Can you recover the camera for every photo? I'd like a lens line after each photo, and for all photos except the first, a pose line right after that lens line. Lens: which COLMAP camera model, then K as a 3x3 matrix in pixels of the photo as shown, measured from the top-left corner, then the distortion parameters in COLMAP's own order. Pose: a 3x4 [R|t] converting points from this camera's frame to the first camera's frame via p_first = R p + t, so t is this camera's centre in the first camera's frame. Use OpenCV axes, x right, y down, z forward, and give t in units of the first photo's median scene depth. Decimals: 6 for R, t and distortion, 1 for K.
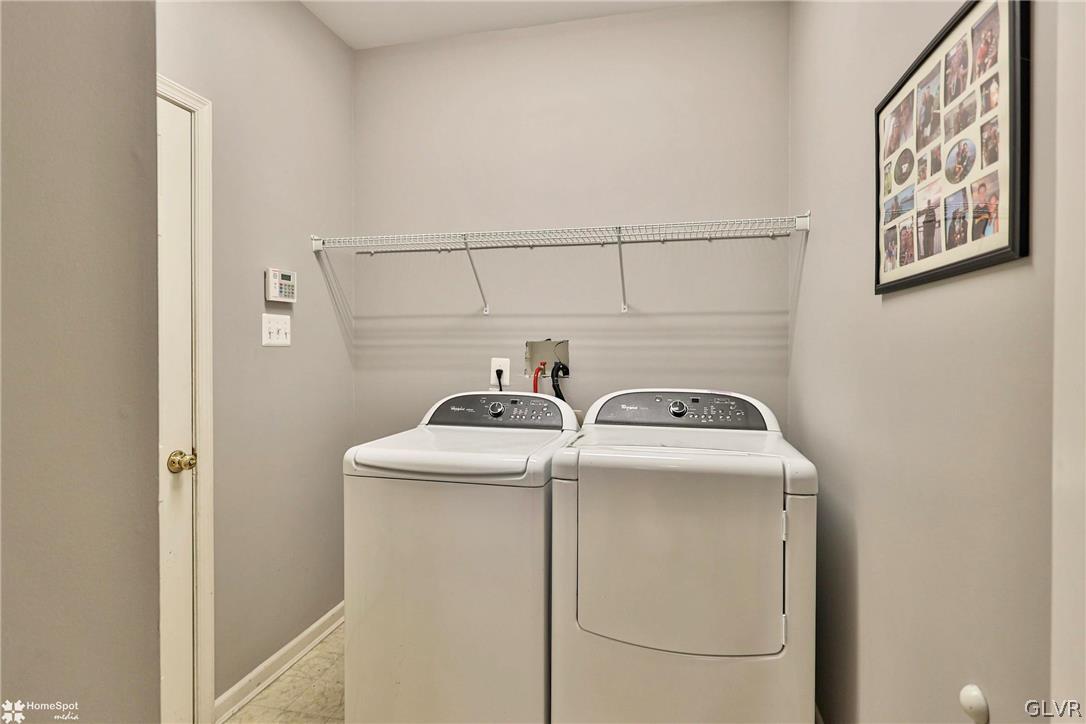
lens RADIAL K [[538.9, 0, 540.3], [0, 538.9, 358.0], [0, 0, 1]] dist [0.003358, 0.000065]
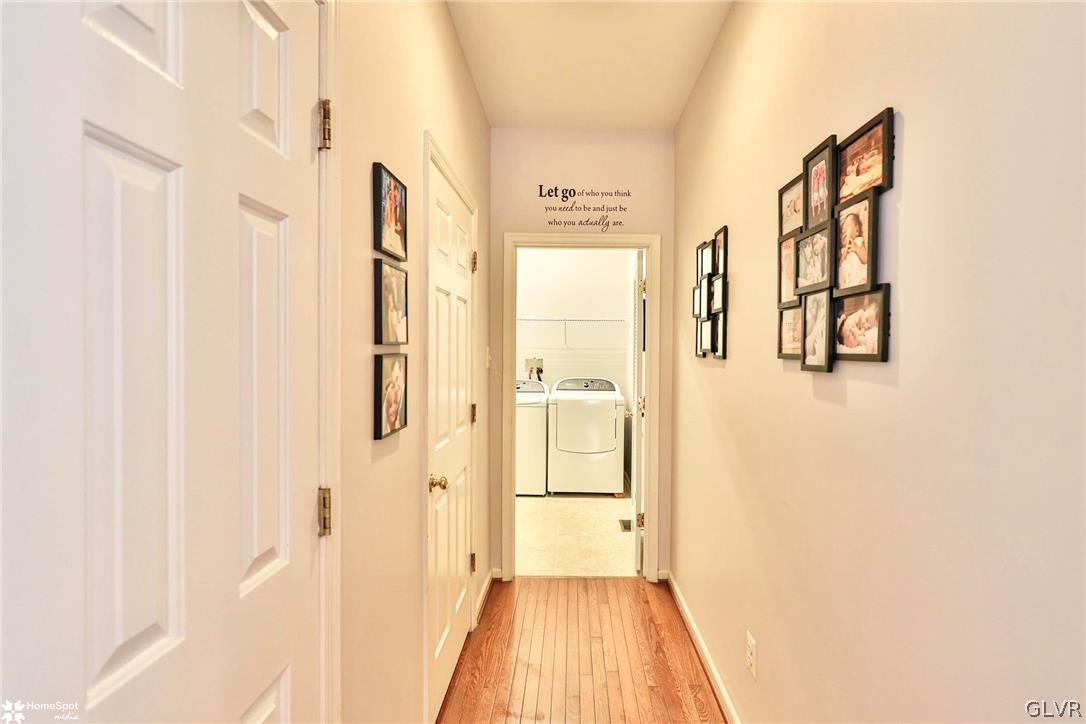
lens RADIAL K [[538.9, 0, 544.8], [0, 538.9, 362.6], [0, 0, 1]] dist [0.003358, 0.000065]
pose [[0.980359, 0.010160, 0.196959, -0.488093], [-0.009958, 0.999948, -0.002016, -0.011796], [-0.196969, 0.000015, 0.980410, -1.637046]]
